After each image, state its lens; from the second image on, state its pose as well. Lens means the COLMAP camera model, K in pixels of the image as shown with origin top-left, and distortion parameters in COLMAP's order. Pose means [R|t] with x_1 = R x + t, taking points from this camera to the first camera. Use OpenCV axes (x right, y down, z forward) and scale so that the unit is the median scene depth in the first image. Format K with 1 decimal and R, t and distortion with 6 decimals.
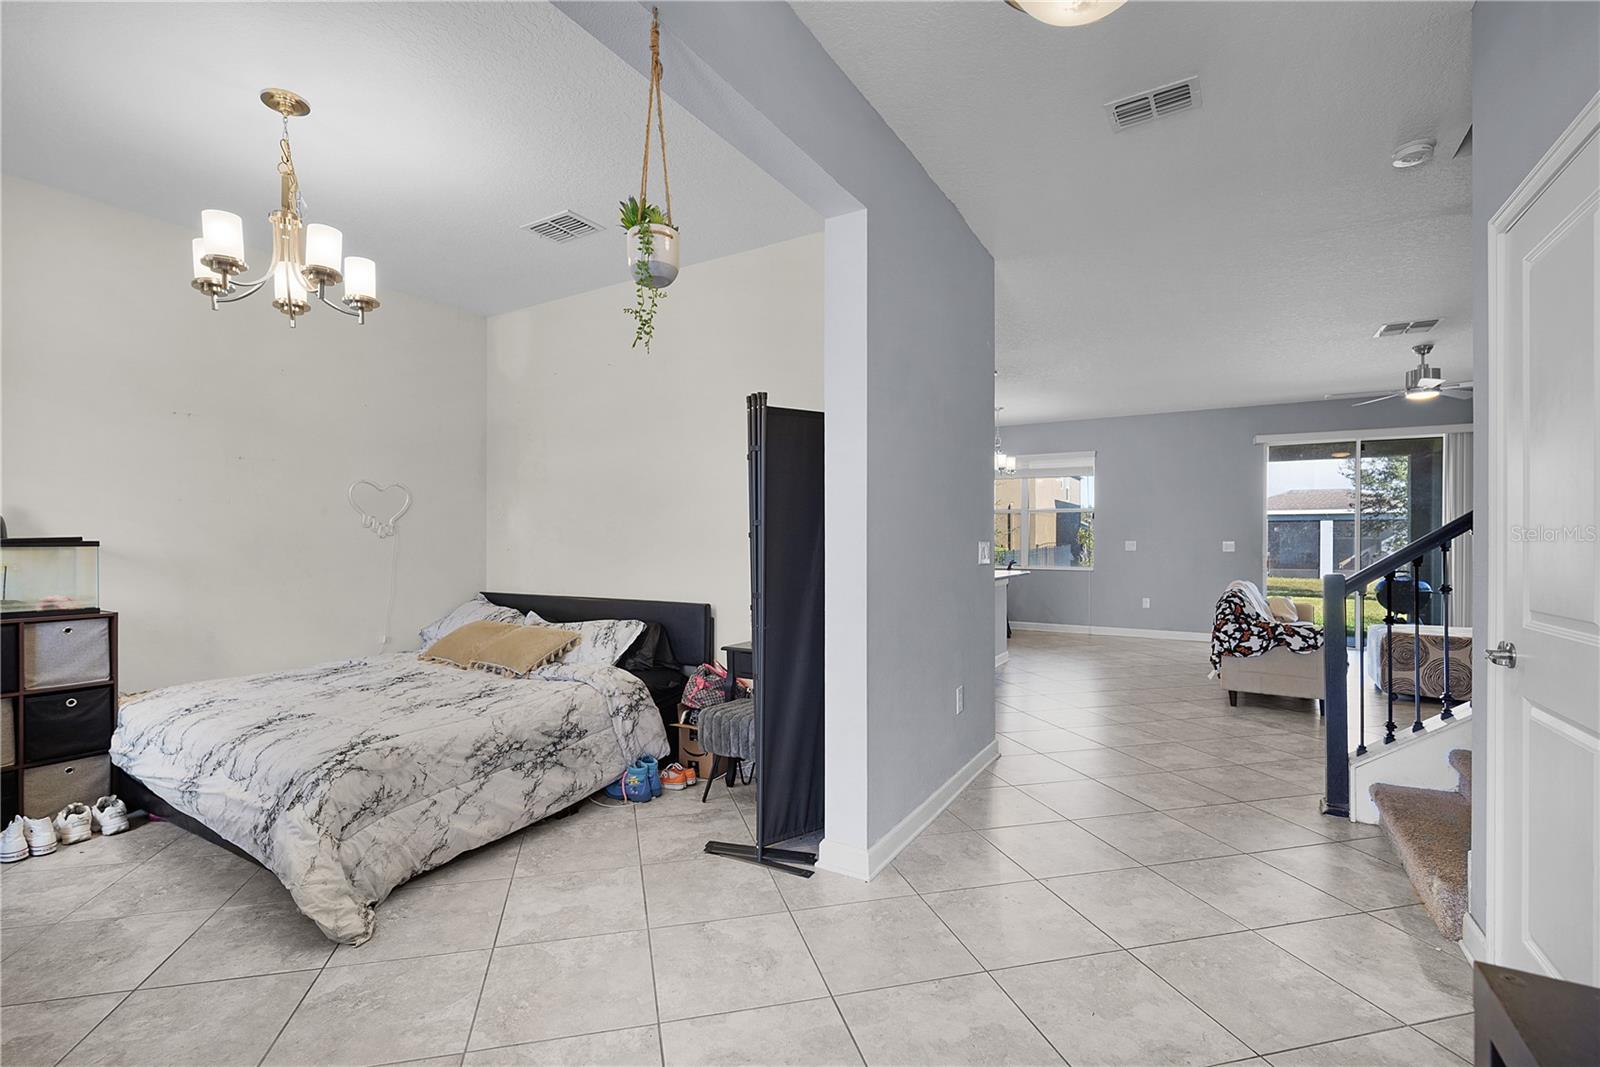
lens RADIAL K [[715.6, 0, 792.6], [0, 715.6, 537.3], [0, 0, 1]] dist [-0.007947, 0.000212]
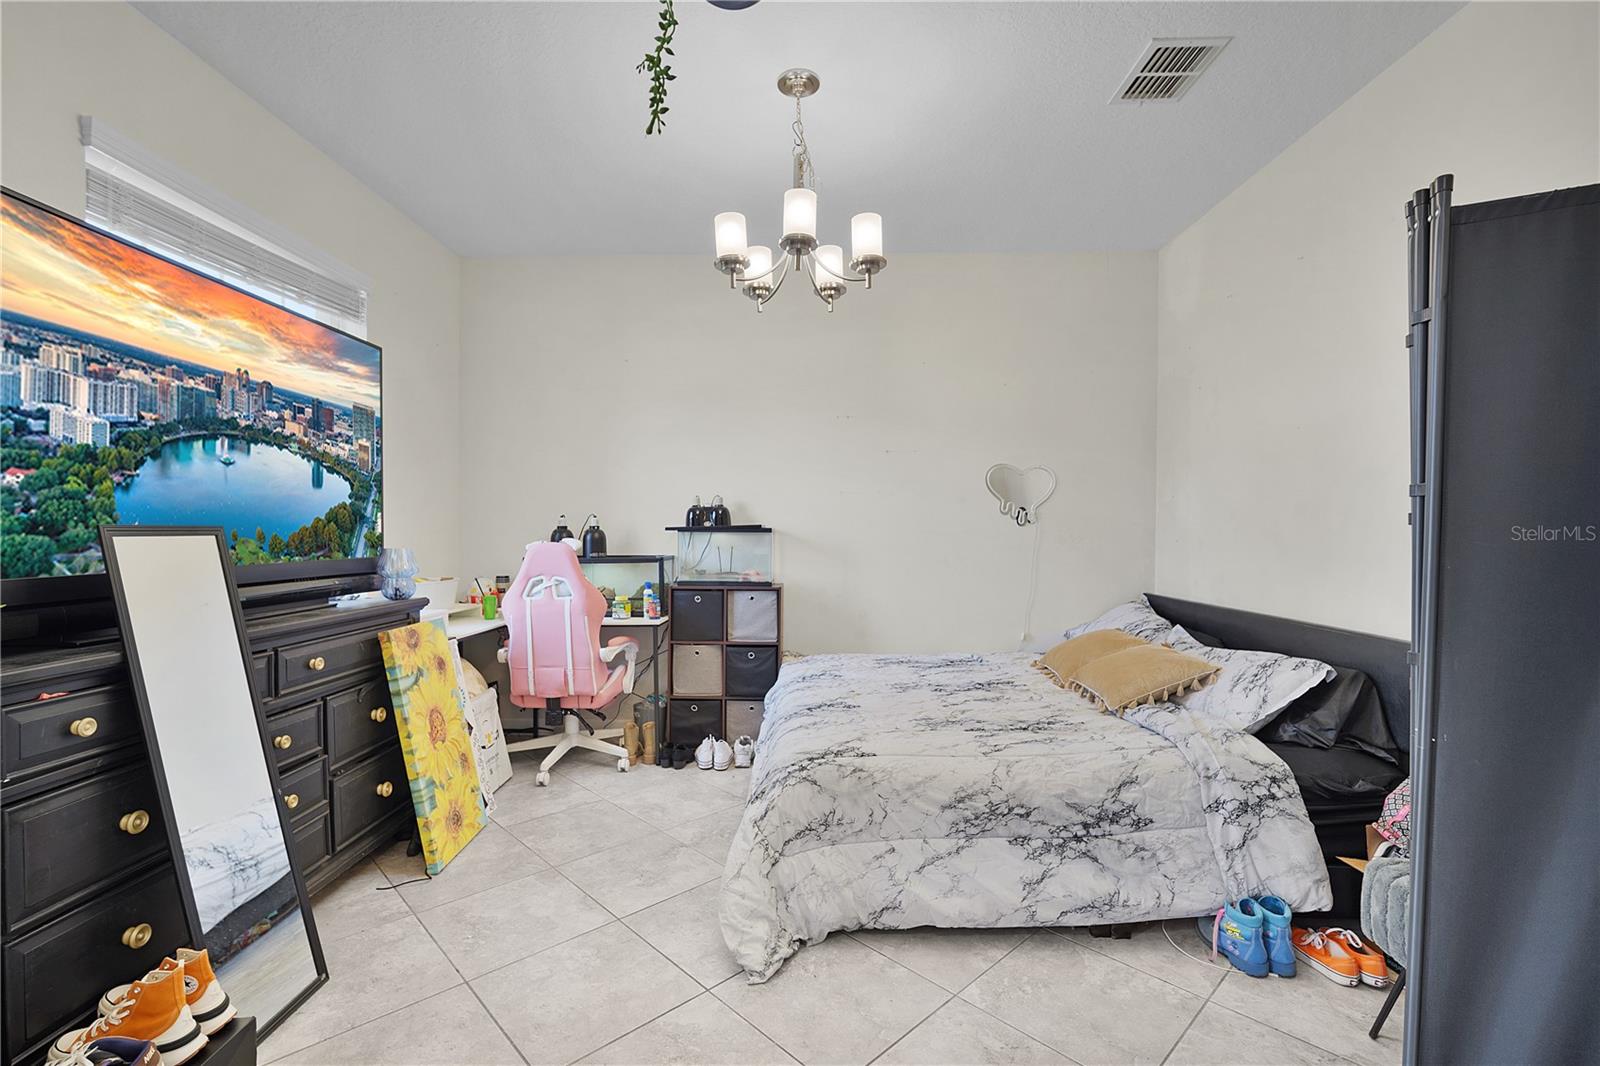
lens RADIAL K [[715.6, 0, 792.6], [0, 715.6, 536.8], [0, 0, 1]] dist [-0.007947, 0.000212]
pose [[0.483985, 0.013641, -0.874970, 0.136940], [-0.000559, 0.999883, 0.015279, 0.001188], [0.875076, -0.006906, 0.483936, 0.453190]]
